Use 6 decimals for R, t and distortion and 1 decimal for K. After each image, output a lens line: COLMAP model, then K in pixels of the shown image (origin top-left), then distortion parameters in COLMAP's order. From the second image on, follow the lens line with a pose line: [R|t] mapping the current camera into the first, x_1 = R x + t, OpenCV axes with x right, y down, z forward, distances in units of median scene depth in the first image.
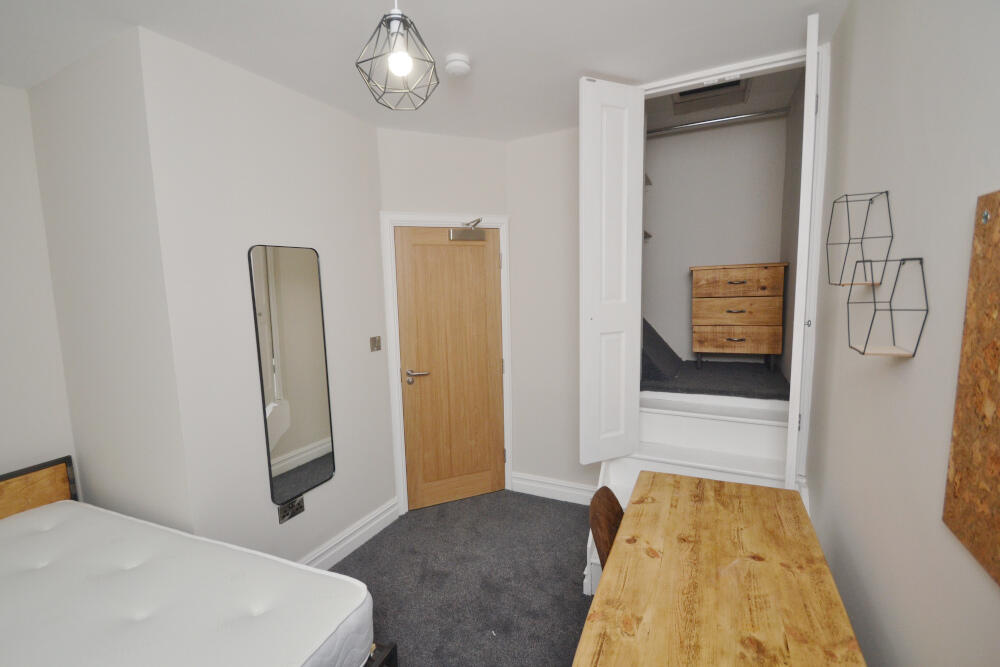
lens RADIAL K [[440.3, 0, 500.0], [0, 440.3, 333.5], [0, 0, 1]] dist [0.000315, -0.000011]
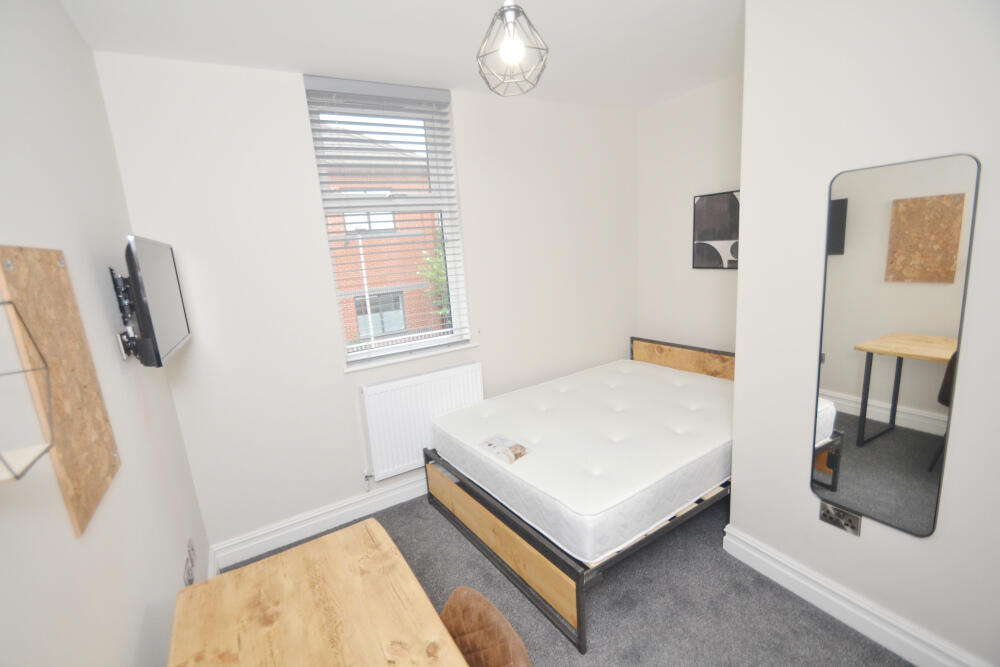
lens RADIAL K [[440.3, 0, 500.0], [0, 440.3, 333.5], [0, 0, 1]] dist [0.000315, -0.000011]
pose [[-0.534770, 0.230476, -0.812959, 0.911559], [-0.008349, 0.960596, 0.277823, -0.292813], [0.844957, 0.155359, -0.511773, 1.779511]]
